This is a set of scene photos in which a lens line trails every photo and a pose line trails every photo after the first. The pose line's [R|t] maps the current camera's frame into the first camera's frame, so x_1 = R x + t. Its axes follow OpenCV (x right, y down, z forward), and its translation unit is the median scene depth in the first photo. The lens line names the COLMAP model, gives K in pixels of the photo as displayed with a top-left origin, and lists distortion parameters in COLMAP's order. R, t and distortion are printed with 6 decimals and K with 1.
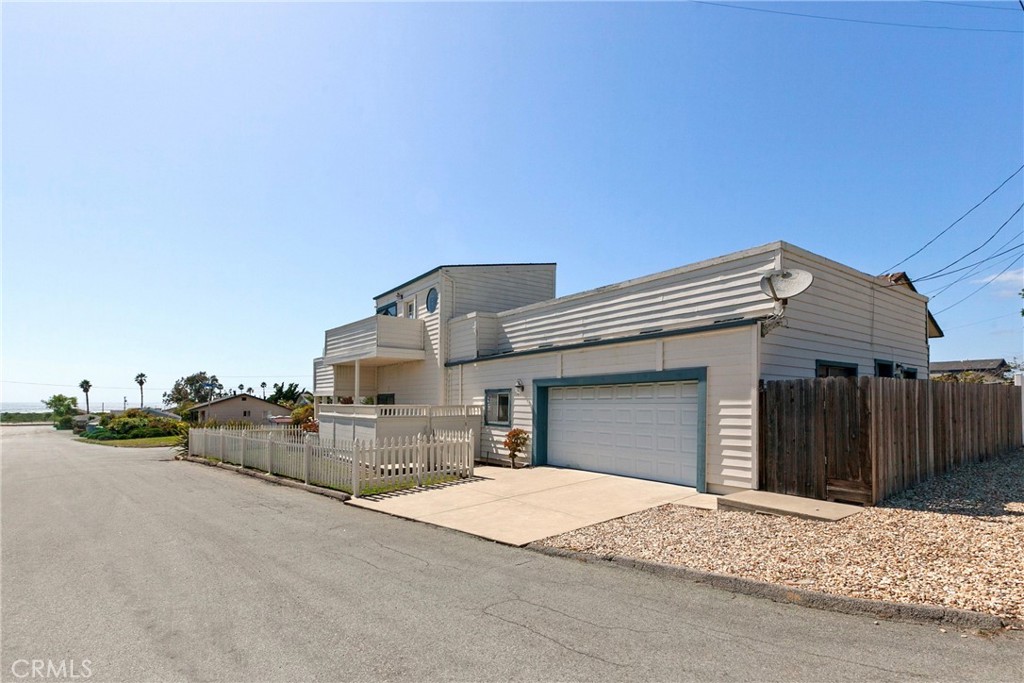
lens RADIAL K [[506.9, 0, 506.9], [0, 506.9, 395.3], [0, 0, 1]] dist [0.001126, 0.000520]
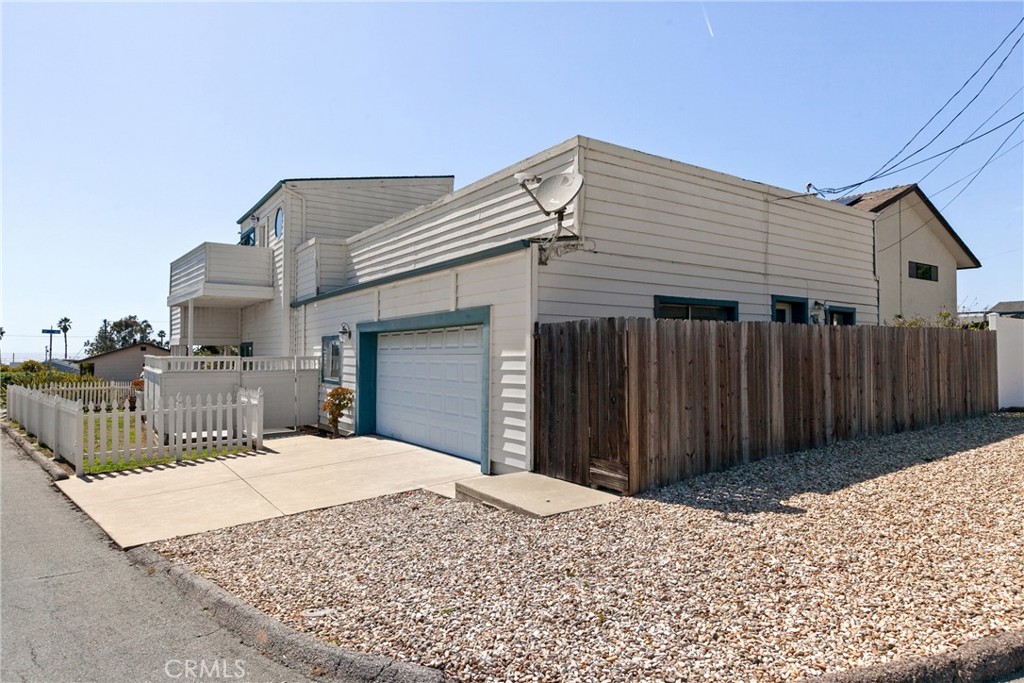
lens RADIAL K [[621.7, 0, 512.0], [0, 621.7, 341.5], [0, 0, 1]] dist [-0.002535, -0.000211]
pose [[0.999553, -0.001973, -0.029844, 0.317320], [0.001879, 0.999993, -0.003159, -0.000153], [0.029850, 0.003101, 0.999550, 0.058426]]
